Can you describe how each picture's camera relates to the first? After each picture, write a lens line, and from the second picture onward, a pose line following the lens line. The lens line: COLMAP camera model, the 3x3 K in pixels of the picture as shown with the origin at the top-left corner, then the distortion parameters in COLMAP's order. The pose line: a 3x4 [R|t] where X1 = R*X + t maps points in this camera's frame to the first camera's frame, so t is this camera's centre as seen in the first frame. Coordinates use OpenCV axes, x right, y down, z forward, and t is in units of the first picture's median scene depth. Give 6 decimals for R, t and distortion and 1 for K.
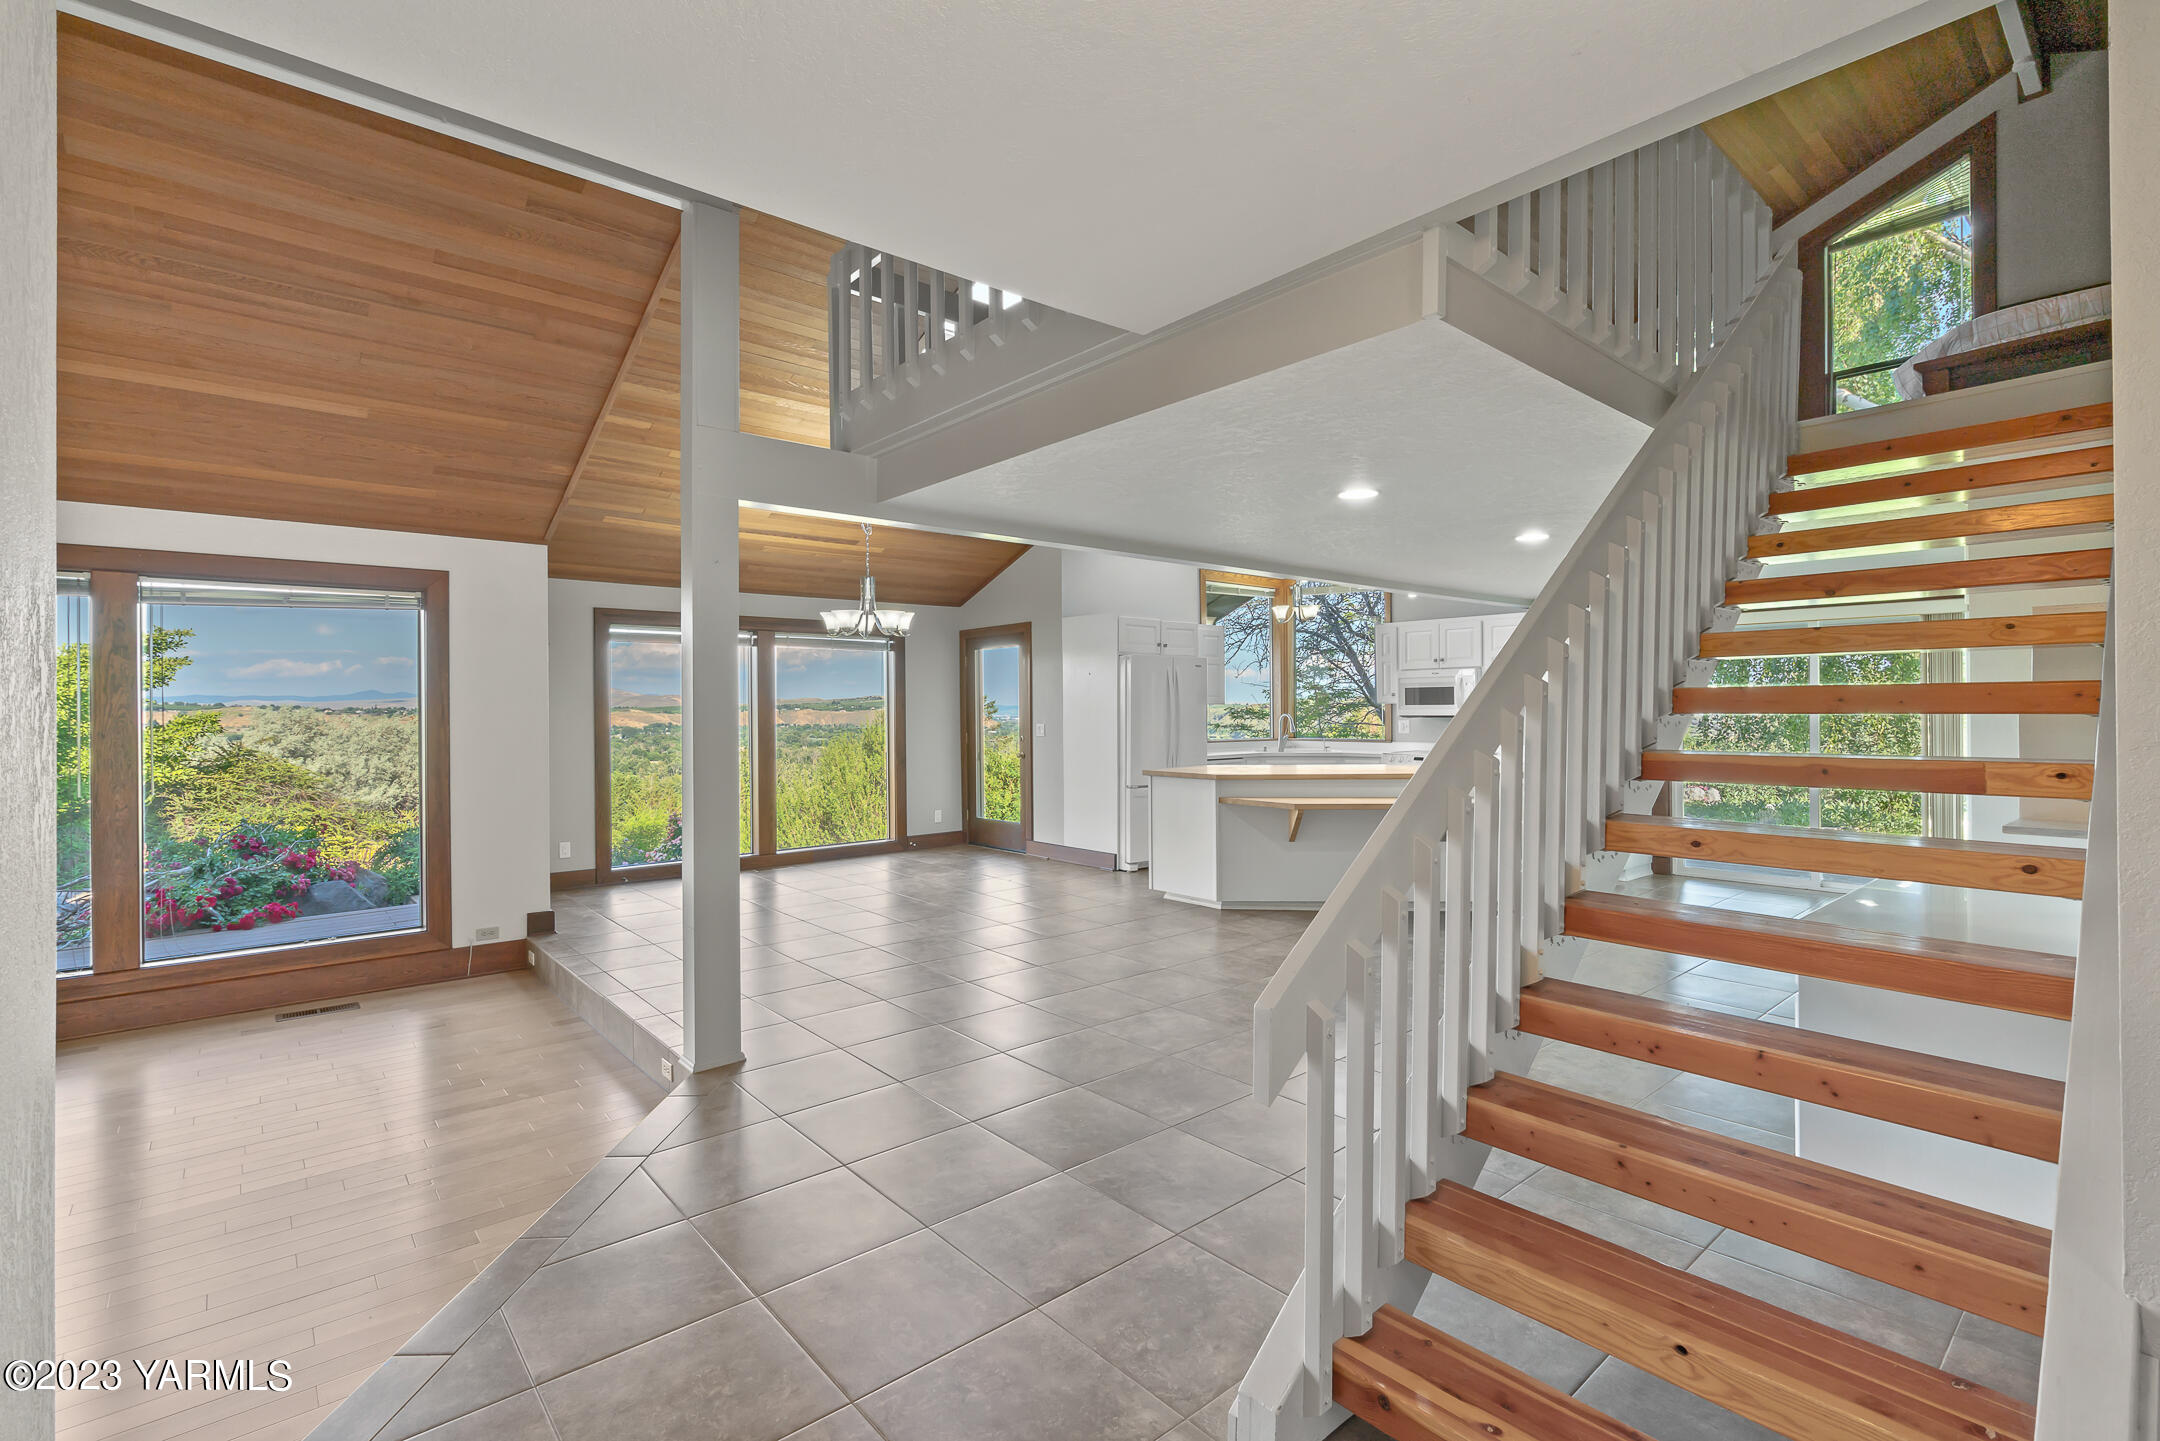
lens RADIAL K [[981.9, 0, 1099.9], [0, 981.9, 713.8], [0, 0, 1]] dist [-0.001184, 0.000311]
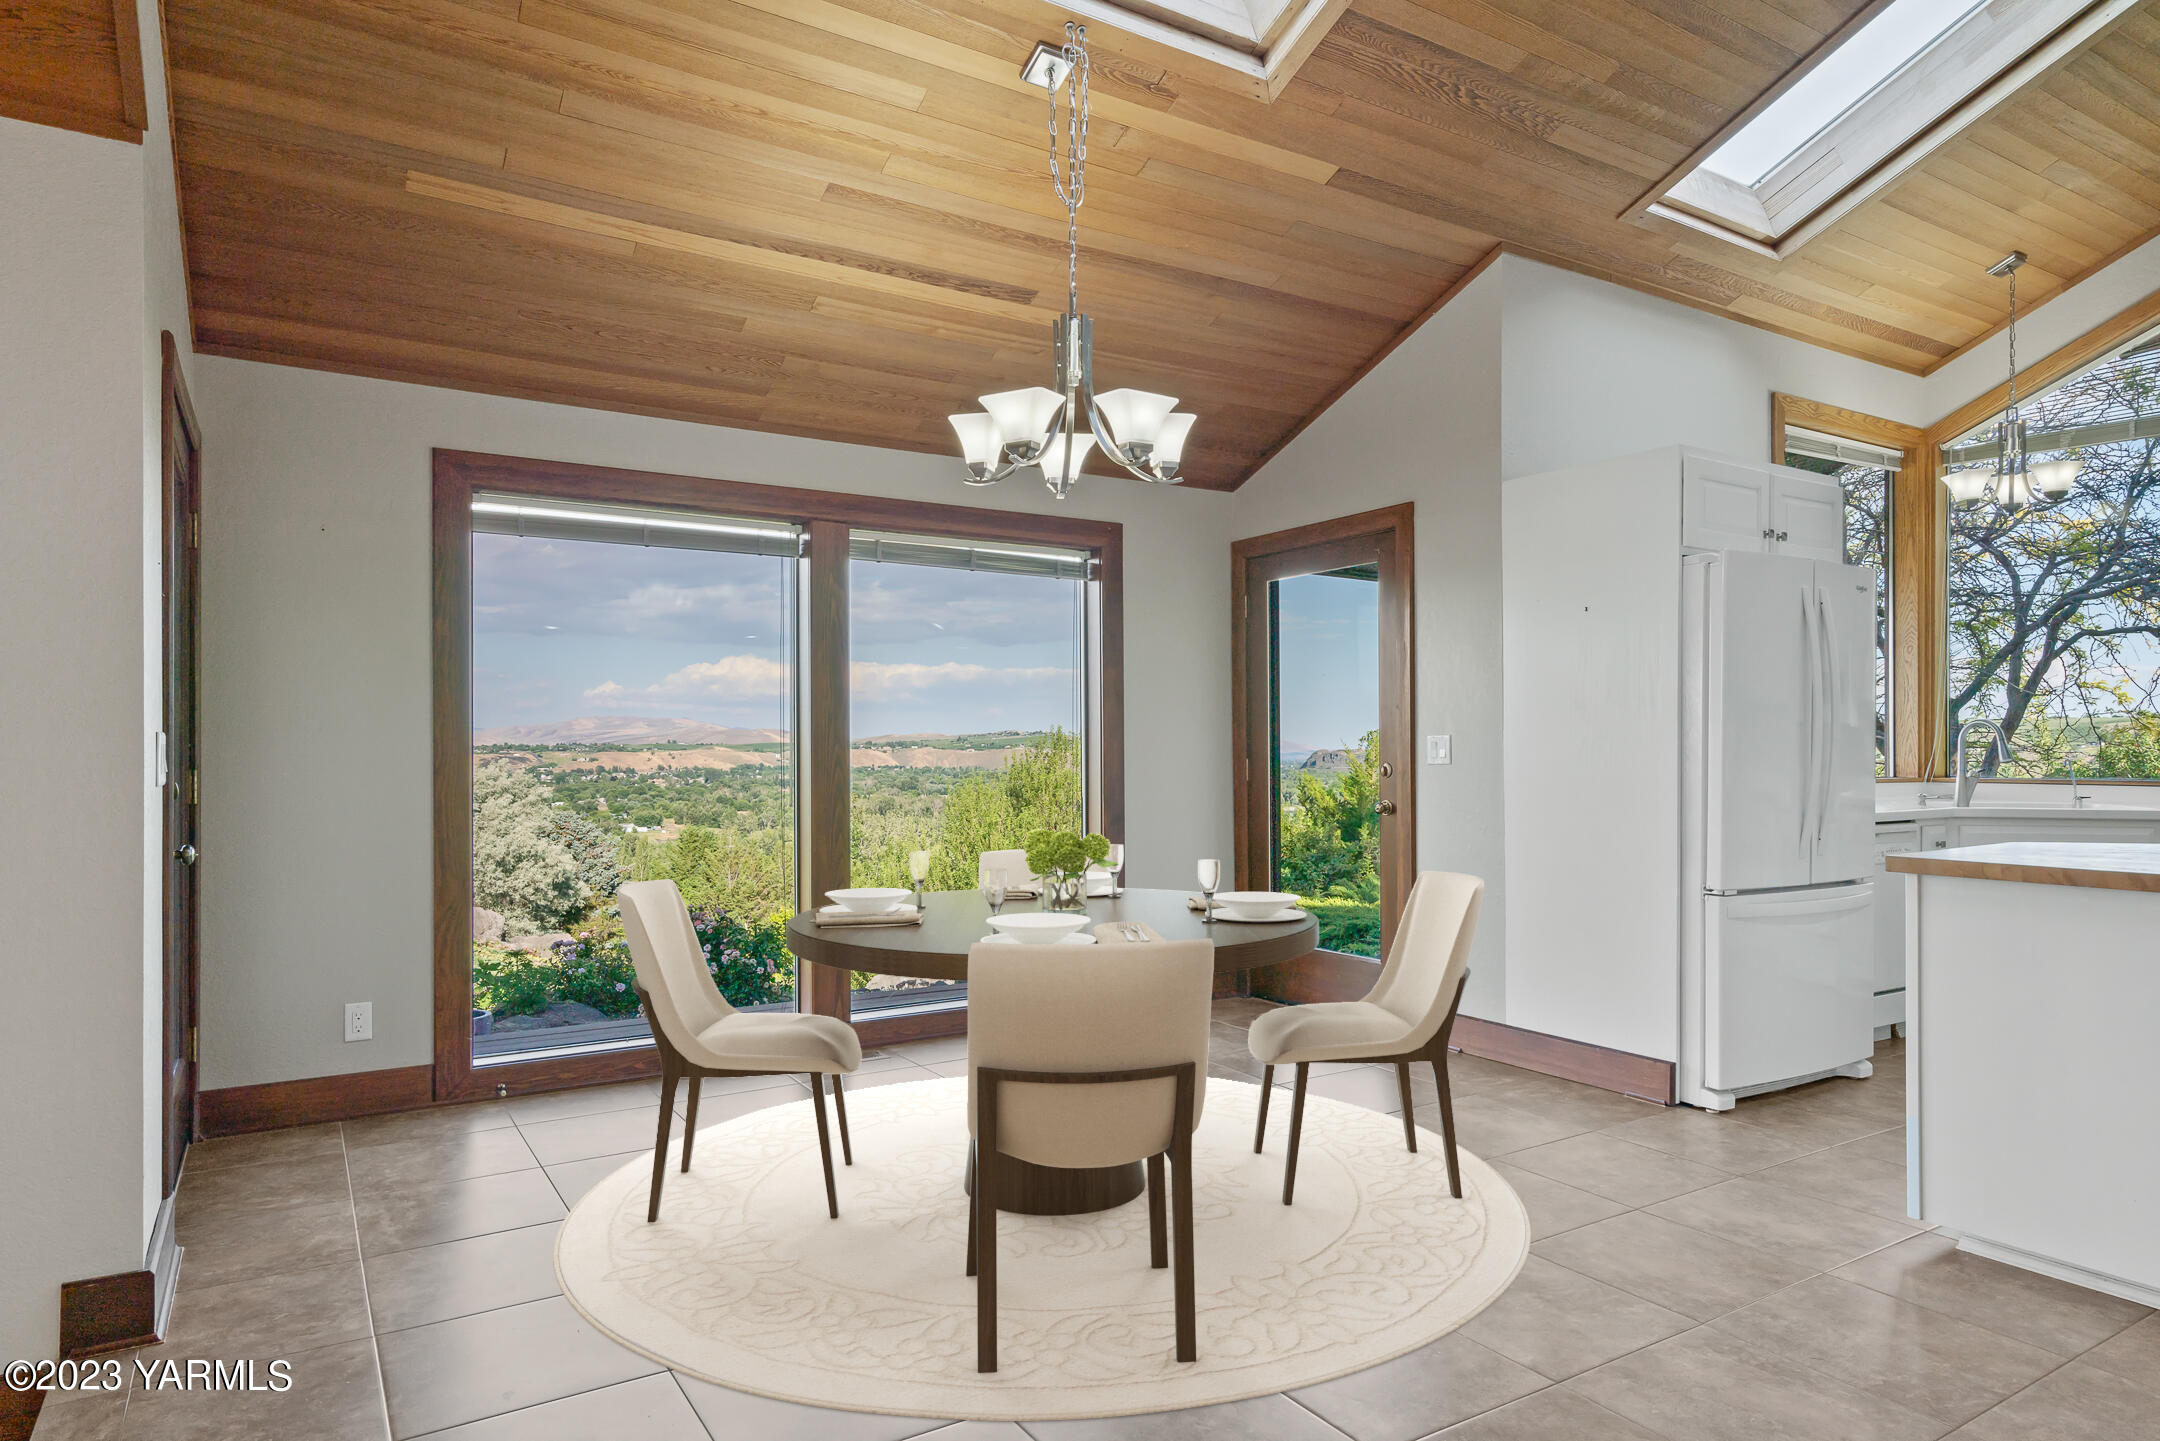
lens RADIAL K [[1310.2, 0, 1065.4], [0, 1310.2, 743.2], [0, 0, 1]] dist [0.007825, 0.002808]
pose [[0.983065, 0.002109, -0.183247, -0.125830], [-0.003579, 0.999964, -0.007690, 0.019978], [0.183224, 0.008215, 0.983037, 0.436394]]
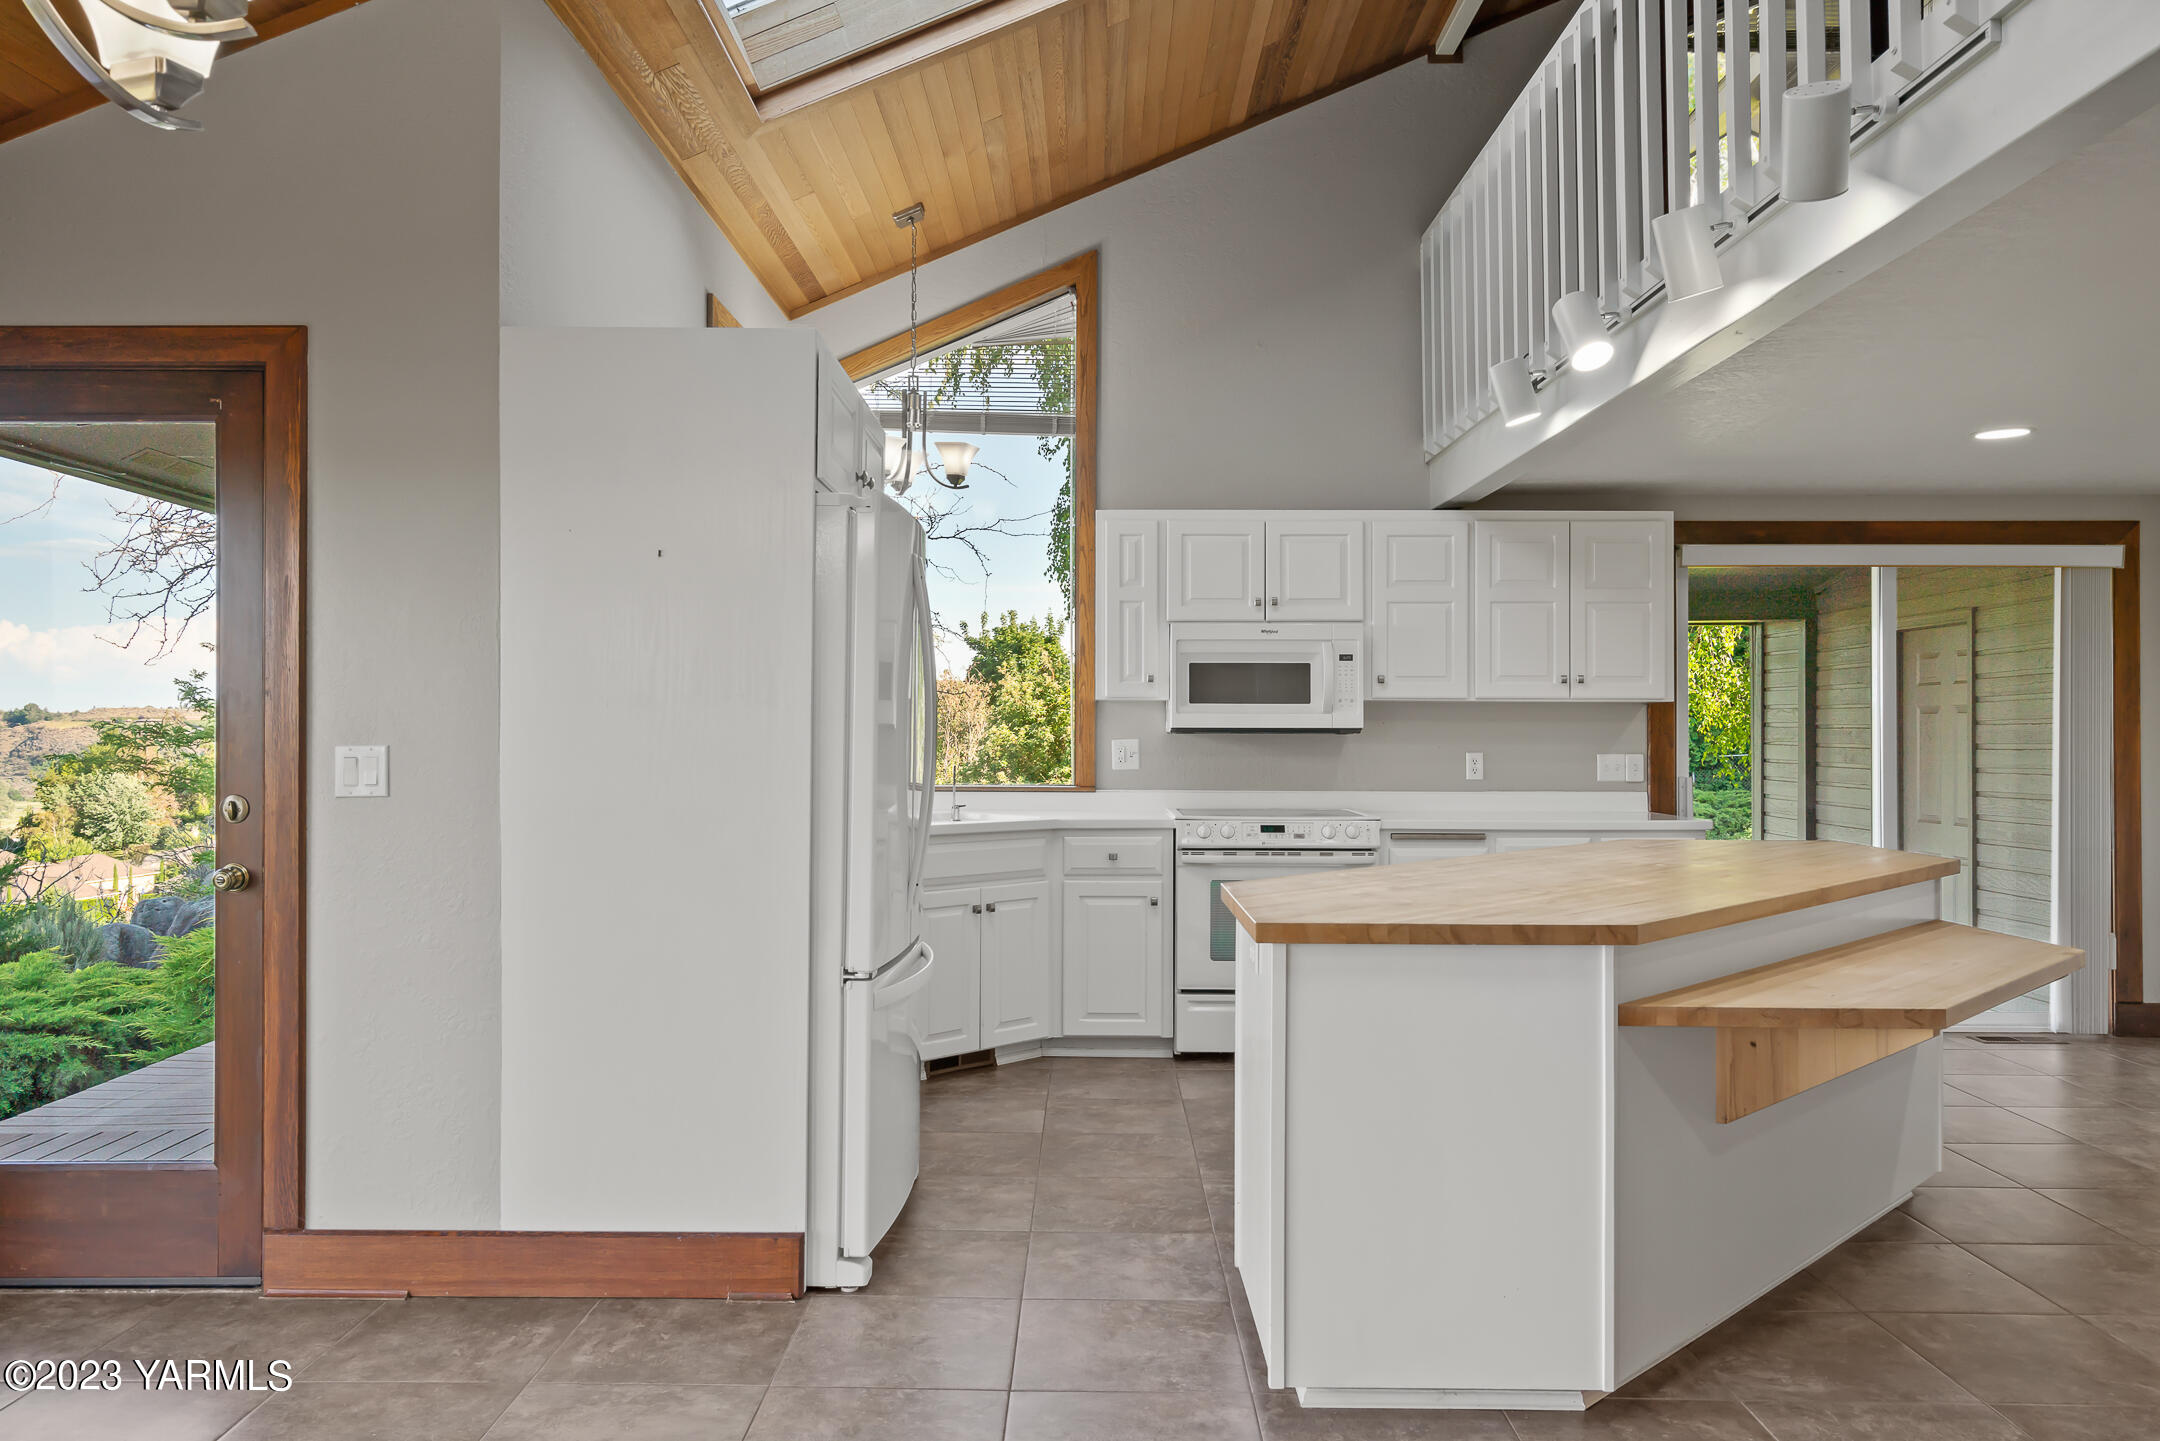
lens RADIAL K [[1542.7, 0, 1085.5], [0, 1542.7, 715.8], [0, 0, 1]] dist [0.007572, 0.007682]
pose [[0.678718, 0.015492, 0.734236, -0.239560], [-0.003310, 0.999832, -0.018036, 0.009647], [-0.734392, 0.009811, 0.678655, 0.653381]]
